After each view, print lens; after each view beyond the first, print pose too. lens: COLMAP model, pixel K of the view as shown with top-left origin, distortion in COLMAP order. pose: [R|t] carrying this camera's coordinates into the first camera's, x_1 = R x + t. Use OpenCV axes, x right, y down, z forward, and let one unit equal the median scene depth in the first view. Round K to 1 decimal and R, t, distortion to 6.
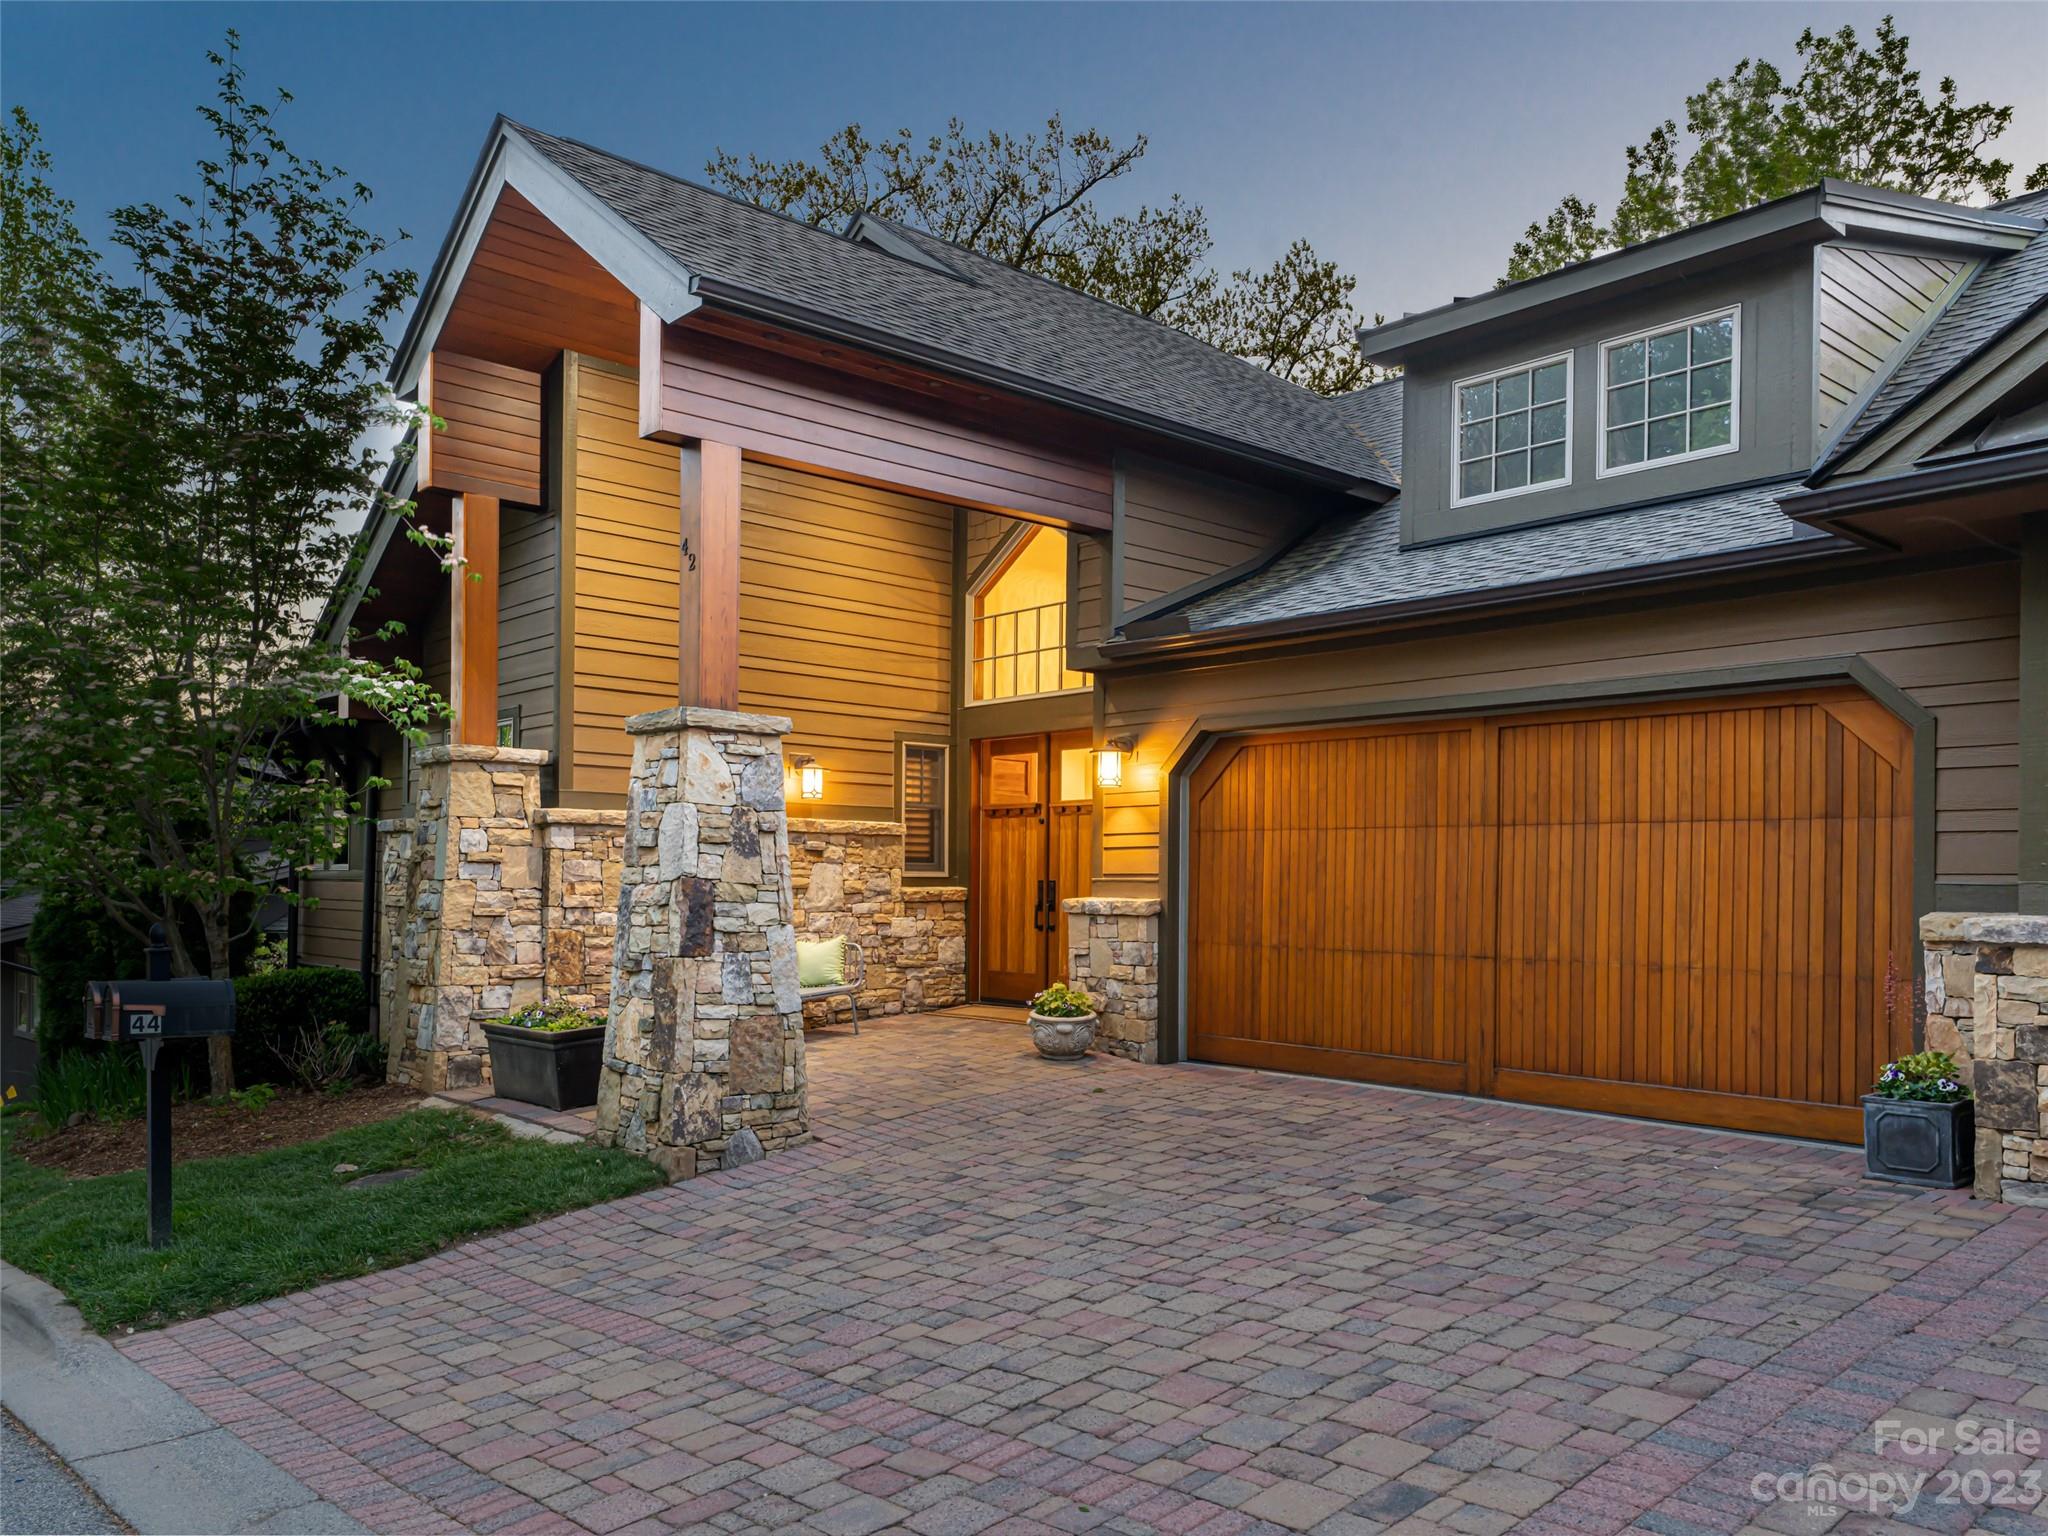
lens RADIAL K [[1414.2, 0, 1026.1], [0, 1414.2, 766.6], [0, 0, 1]] dist [0.011572, 0.000127]
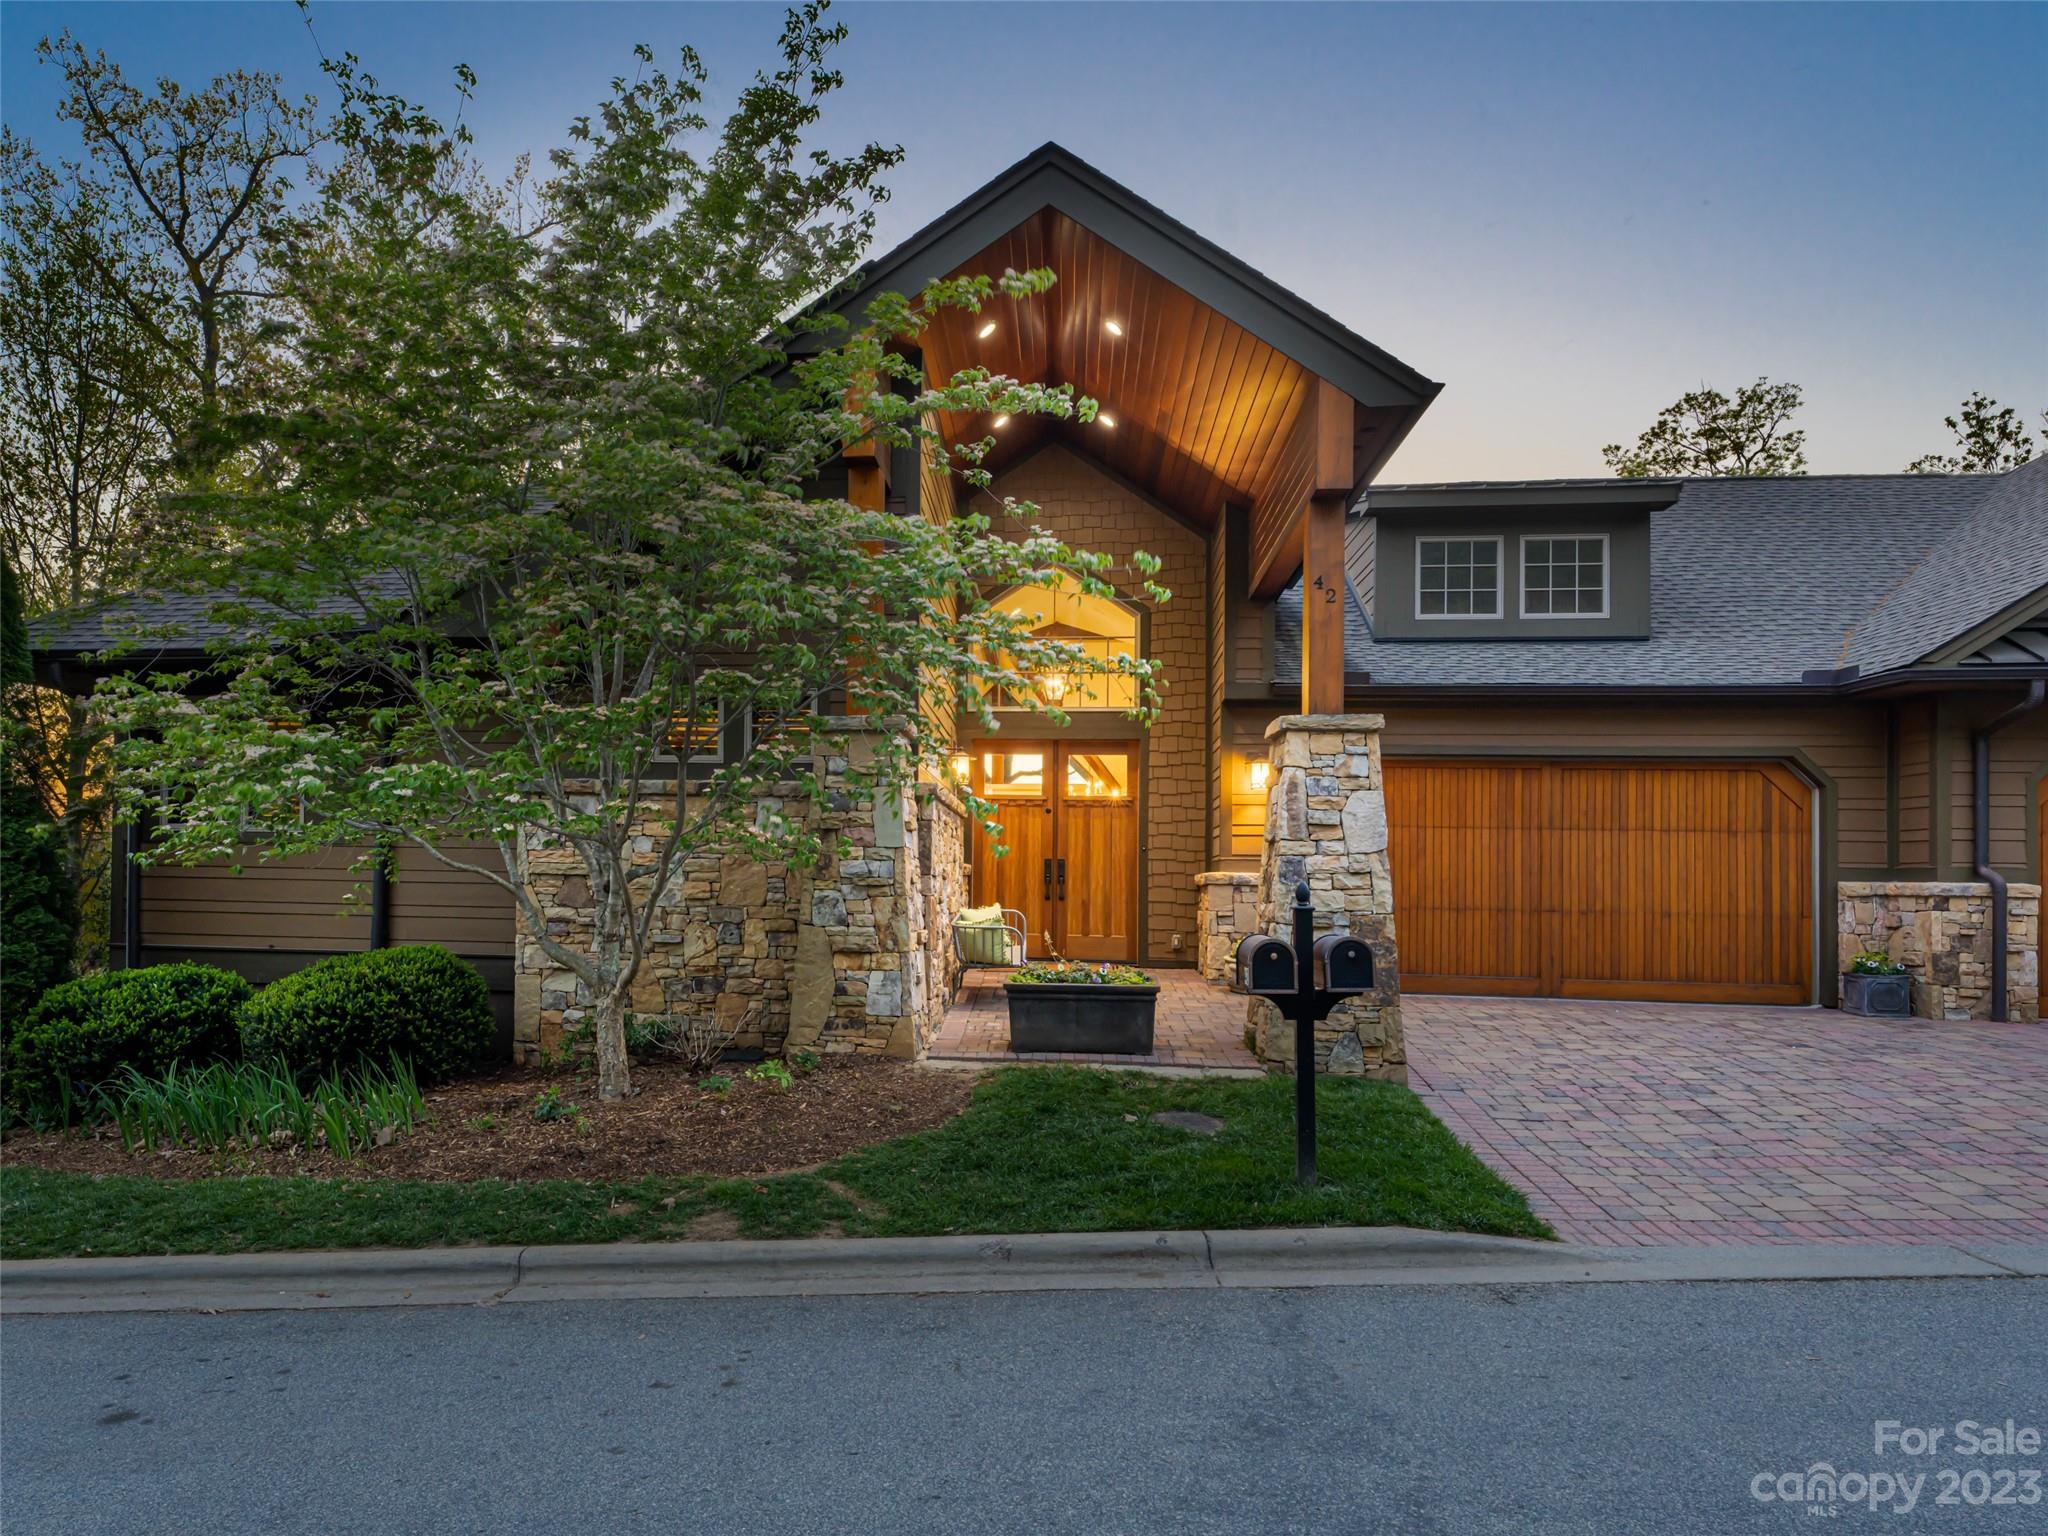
lens RADIAL K [[1156.8, 0, 1021.8], [0, 1156.8, 768.6], [0, 0, 1]] dist [-0.001065, 0.000185]
pose [[0.786548, 0.065483, 0.614048, -1.062444], [-0.063019, 0.997682, -0.025673, 0.049521], [-0.614306, -0.018504, 0.788851, 0.367977]]
